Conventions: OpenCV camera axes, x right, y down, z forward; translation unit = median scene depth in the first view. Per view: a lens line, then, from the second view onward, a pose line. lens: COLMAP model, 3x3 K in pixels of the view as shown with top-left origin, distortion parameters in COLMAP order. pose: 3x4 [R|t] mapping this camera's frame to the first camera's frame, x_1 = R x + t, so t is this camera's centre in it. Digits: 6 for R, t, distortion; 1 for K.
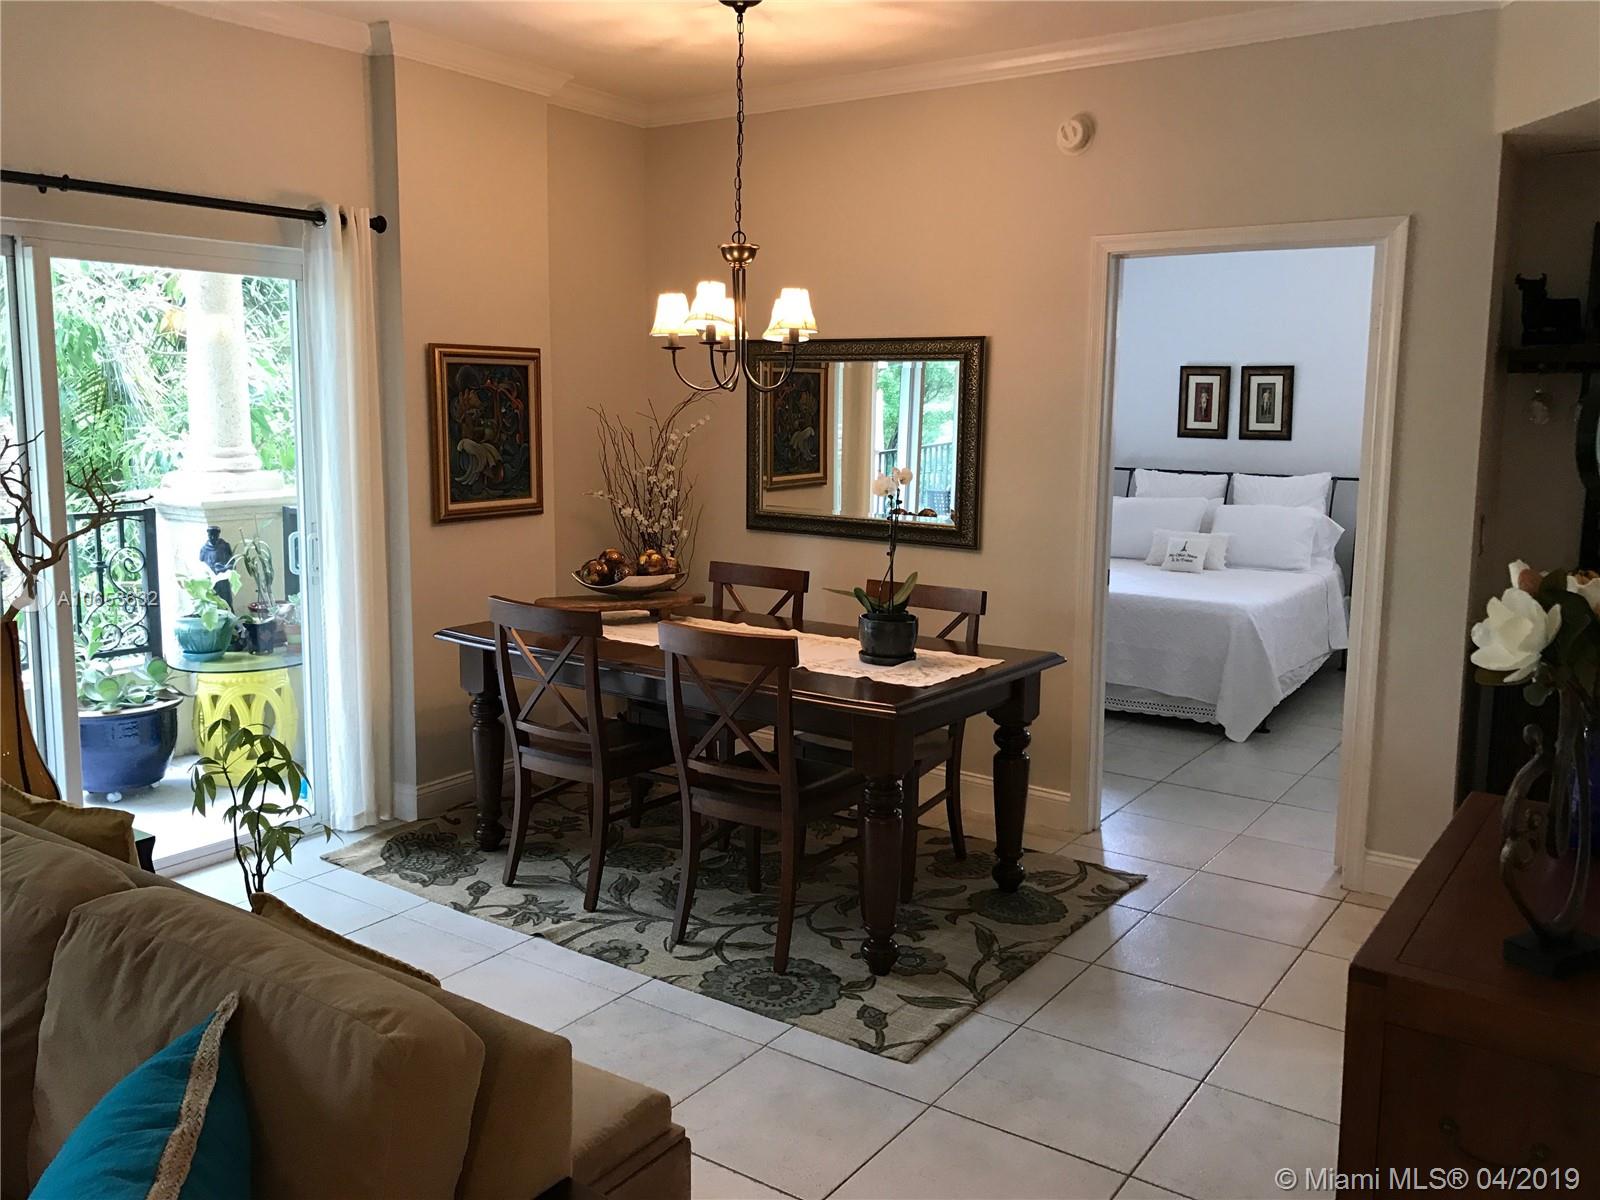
lens RADIAL K [[1318.3, 0, 799.6], [0, 1318.3, 573.3], [0, 0, 1]] dist [0.031312, 0.001533]
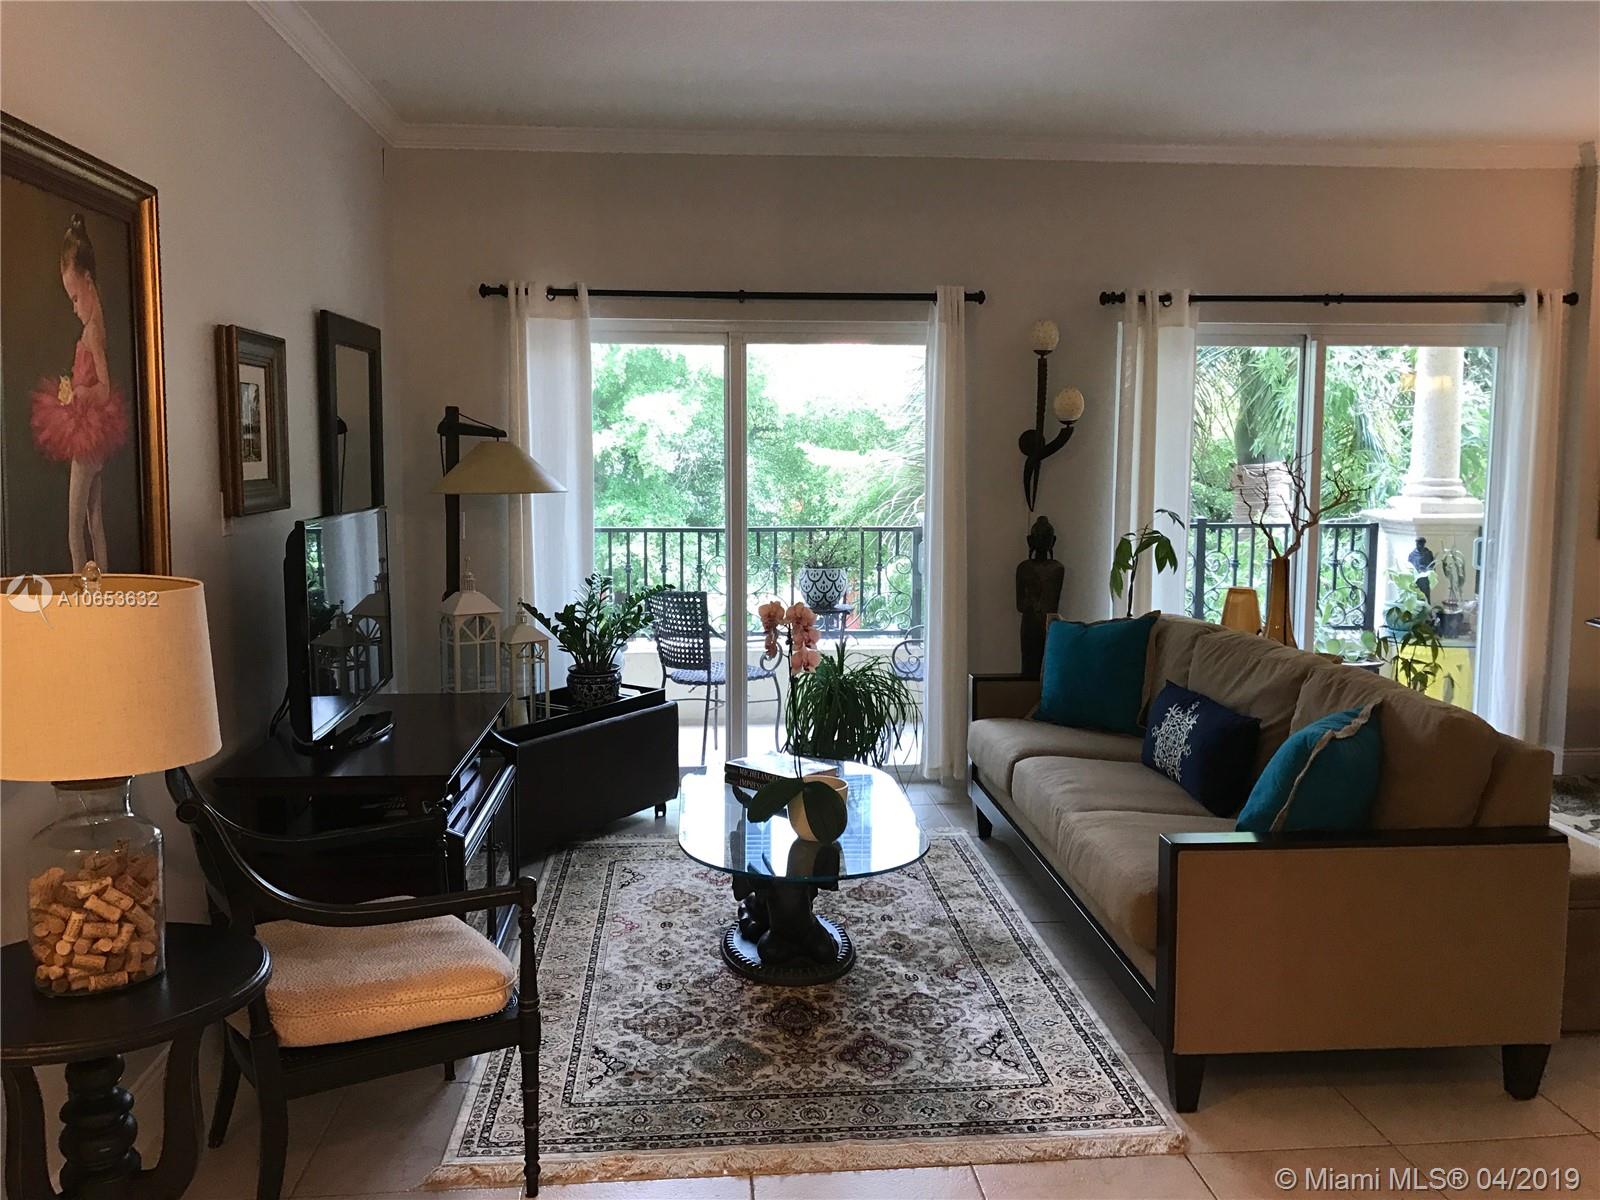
lens RADIAL K [[1318.3, 0, 799.6], [0, 1318.3, 573.3], [0, 0, 1]] dist [0.031312, 0.001533]
pose [[0.643403, 0.064588, -0.762798, 0.170550], [-0.097083, 0.995273, 0.002385, 0.058860], [0.759347, 0.072520, 0.646632, -0.319775]]
